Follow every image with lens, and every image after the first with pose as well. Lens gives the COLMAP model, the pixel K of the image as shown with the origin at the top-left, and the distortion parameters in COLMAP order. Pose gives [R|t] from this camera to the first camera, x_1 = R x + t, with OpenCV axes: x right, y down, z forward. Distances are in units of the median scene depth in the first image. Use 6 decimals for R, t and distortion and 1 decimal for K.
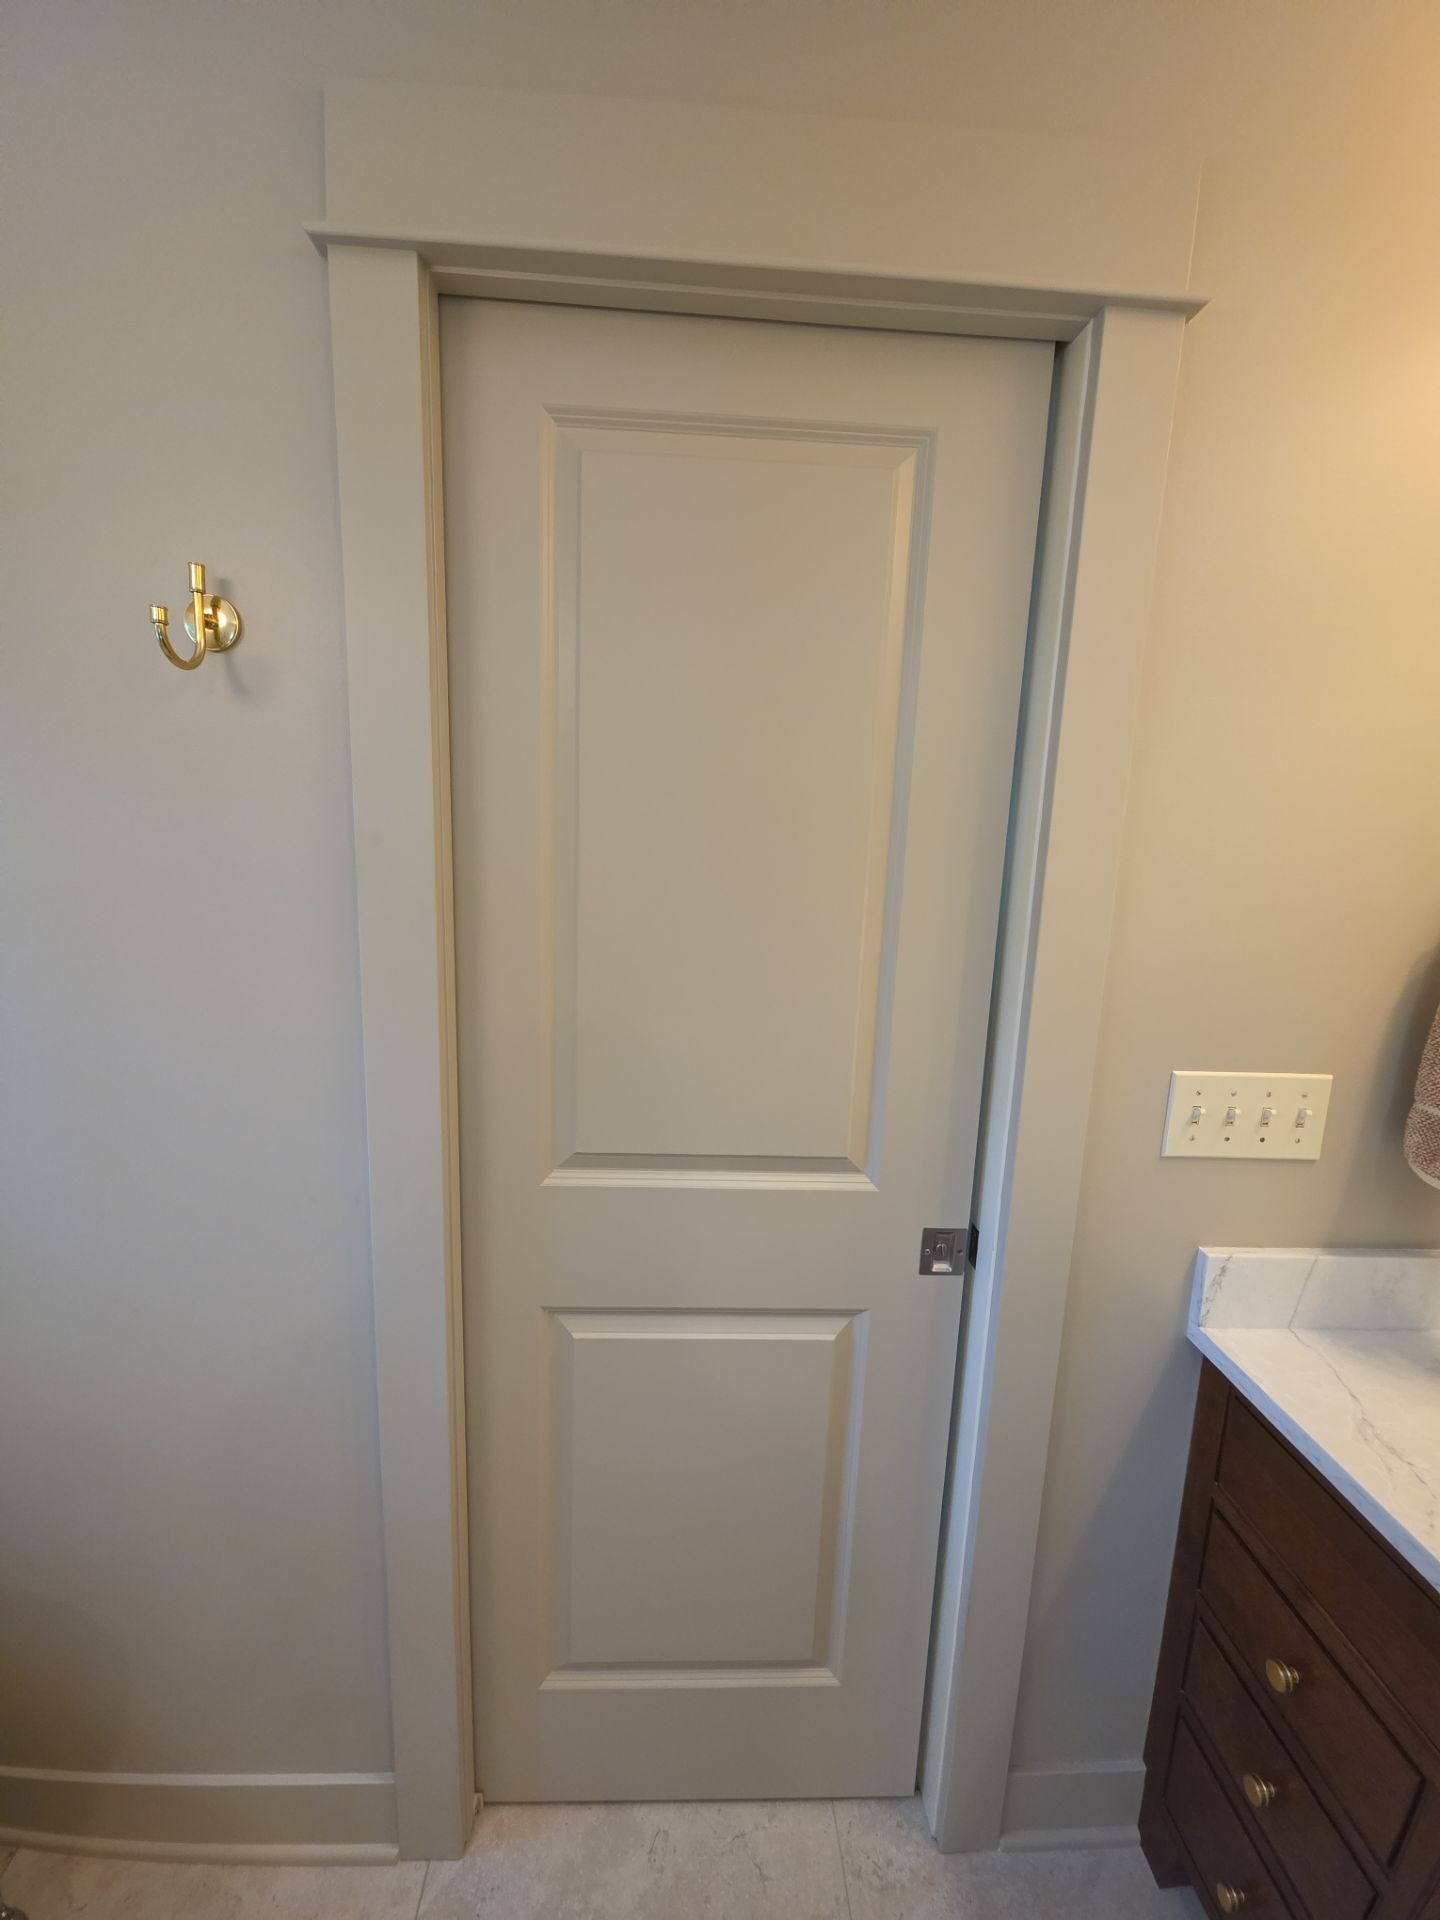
lens RADIAL K [[763.7, 0, 722.3], [0, 763.7, 959.7], [0, 0, 1]] dist [-0.001169, 0.000091]
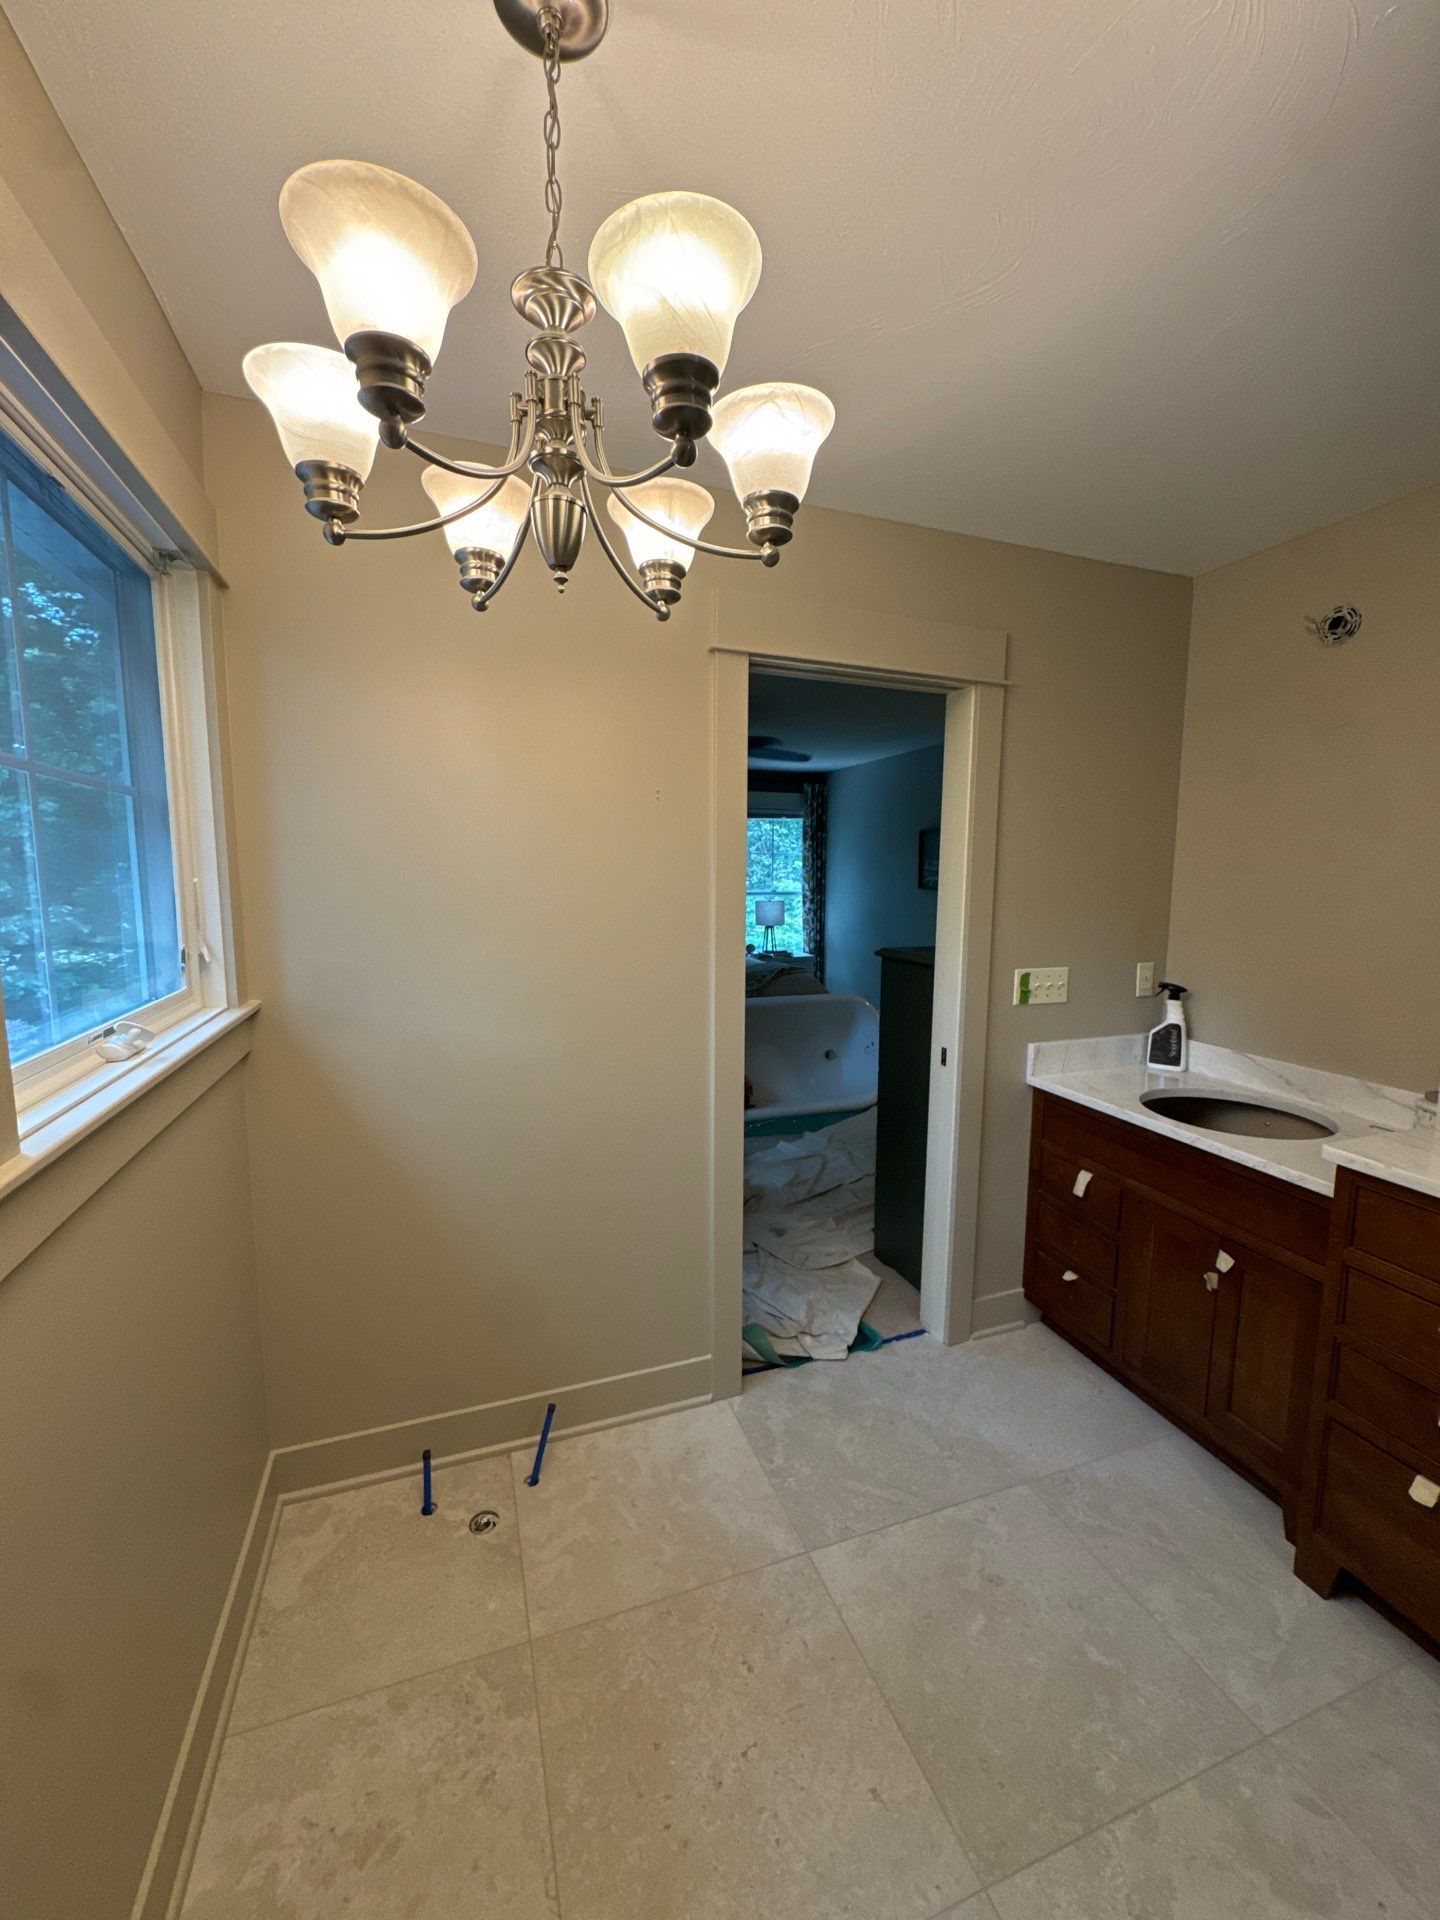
lens RADIAL K [[765.0, 0, 722.6], [0, 765.0, 959.5], [0, 0, 1]] dist [-0.002464, 0.000282]
pose [[0.953698, -0.061698, 0.294370, -0.969887], [0.074812, 0.996635, -0.033488, 0.119460], [-0.291314, 0.053959, 0.955105, -1.015564]]
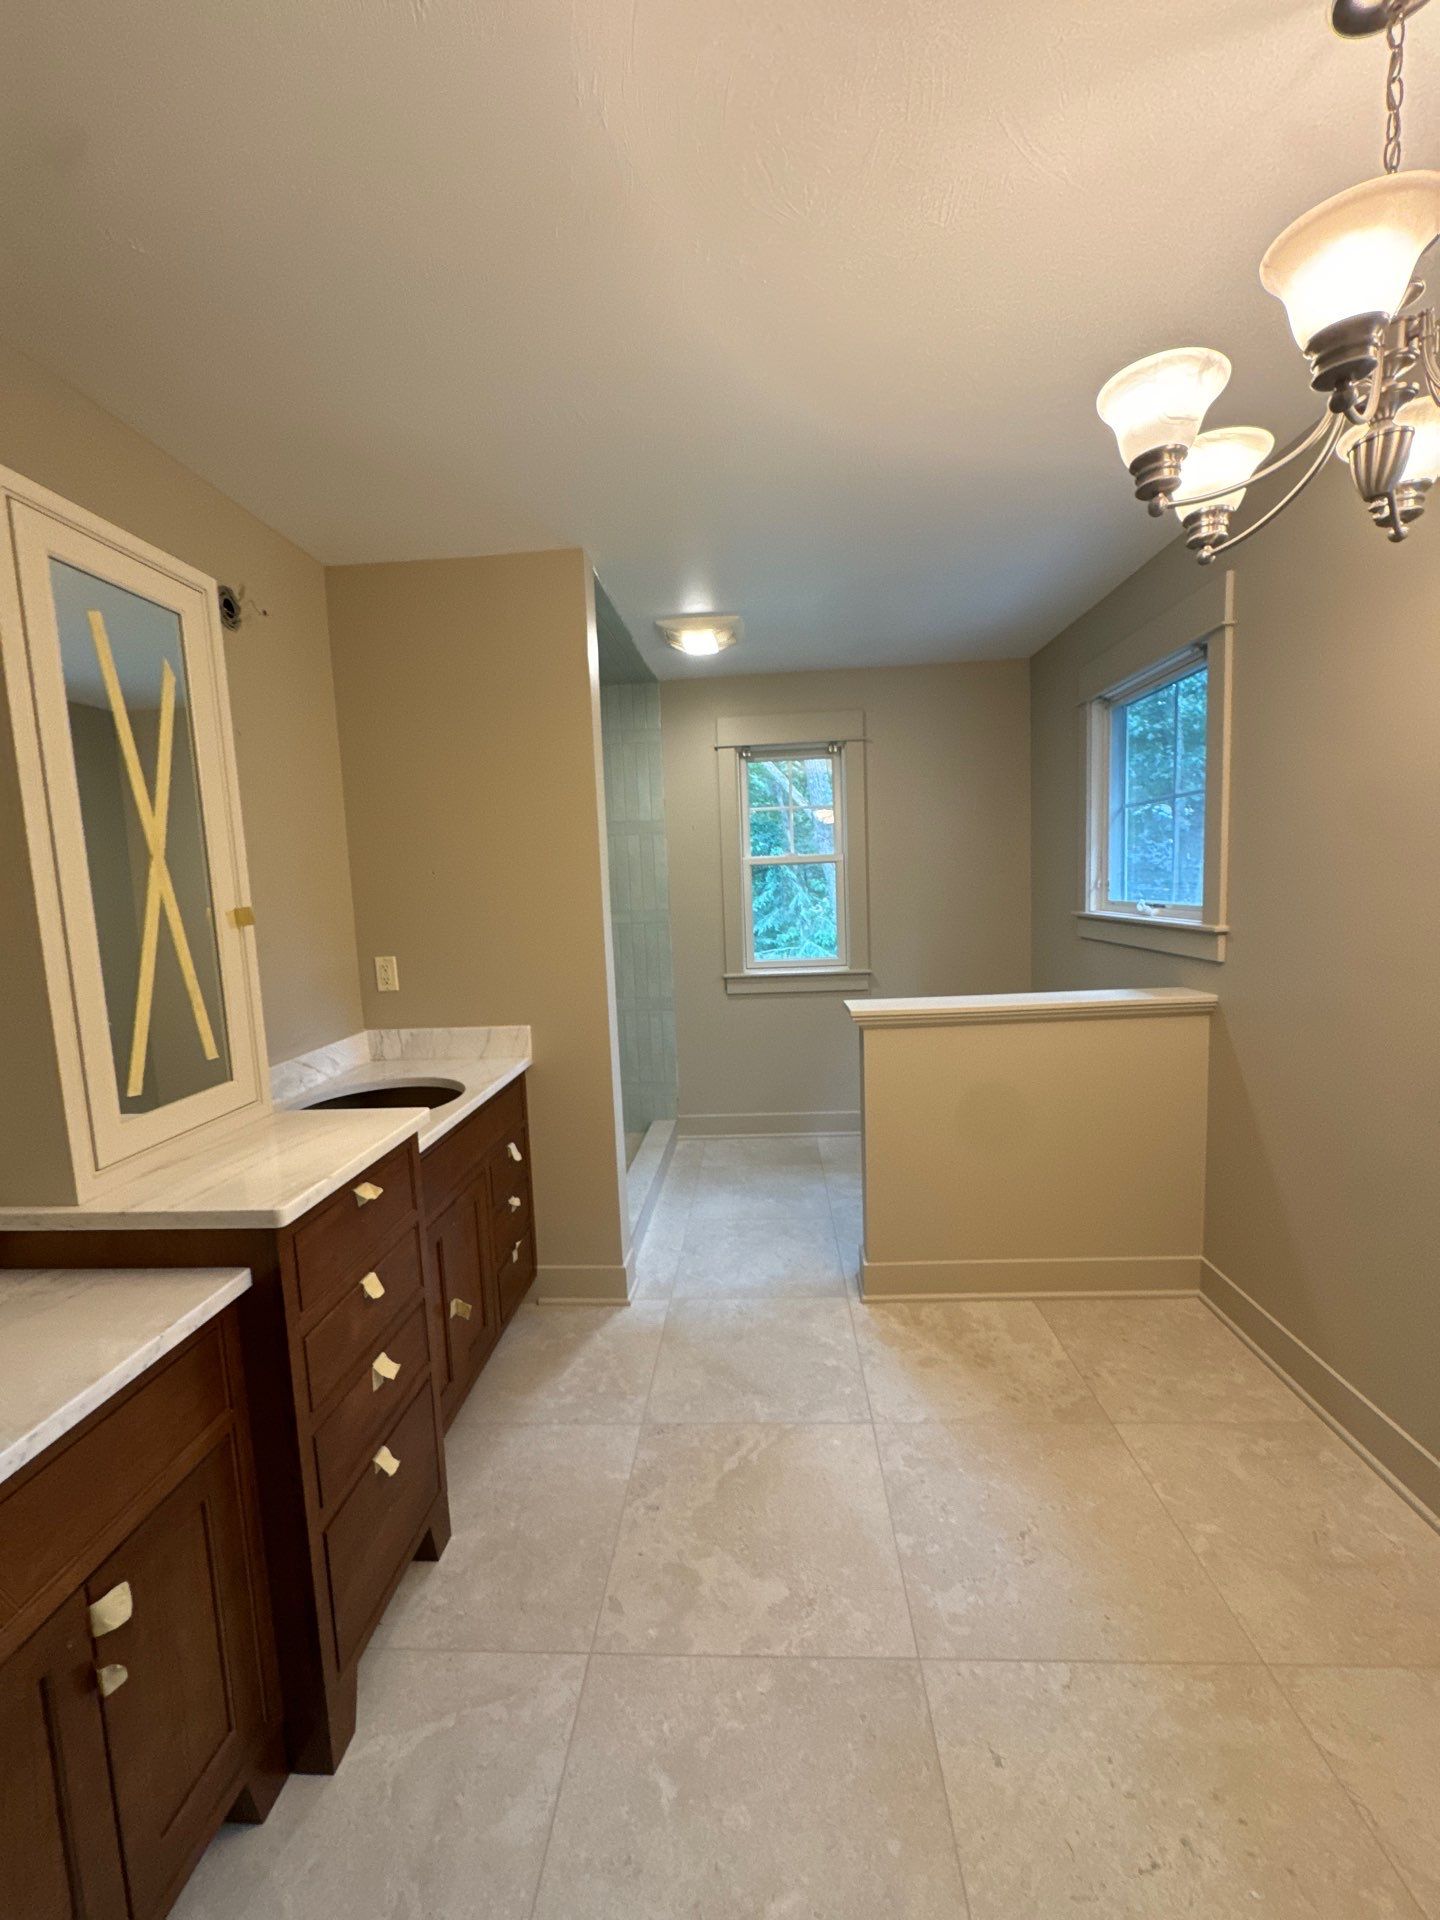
lens RADIAL K [[763.7, 0, 722.3], [0, 763.7, 959.7], [0, 0, 1]] dist [-0.001169, 0.000091]
pose [[-0.995310, -0.003010, 0.096690, -0.147976], [0.023333, 0.962535, 0.270151, -0.096948], [-0.093881, 0.271140, -0.957951, 0.983766]]
